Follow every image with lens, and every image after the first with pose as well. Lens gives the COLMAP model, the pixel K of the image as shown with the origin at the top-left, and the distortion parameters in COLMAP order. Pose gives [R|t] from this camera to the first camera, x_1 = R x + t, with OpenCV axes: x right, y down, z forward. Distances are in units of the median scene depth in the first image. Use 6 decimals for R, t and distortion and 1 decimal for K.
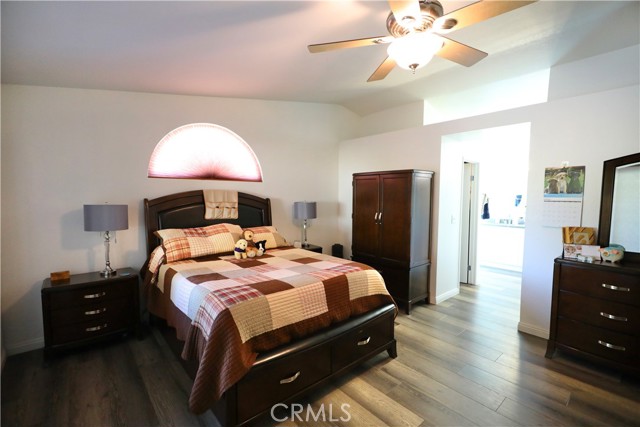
lens RADIAL K [[285.9, 0, 319.8], [0, 285.9, 216.8], [0, 0, 1]] dist [0.002034, -0.000124]
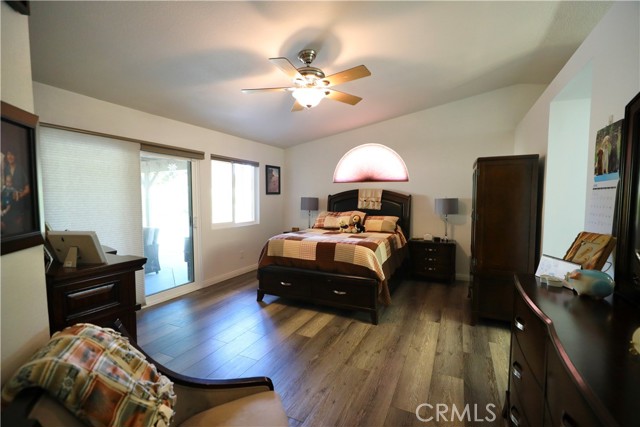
lens RADIAL K [[285.9, 0, 320.5], [0, 285.9, 213.3], [0, 0, 1]] dist [0.002034, -0.000124]
pose [[0.396320, 0.045027, -0.917008, 0.904925], [-0.067924, 0.997498, 0.019623, 0.017963], [0.915597, 0.054509, 0.398386, 0.218352]]
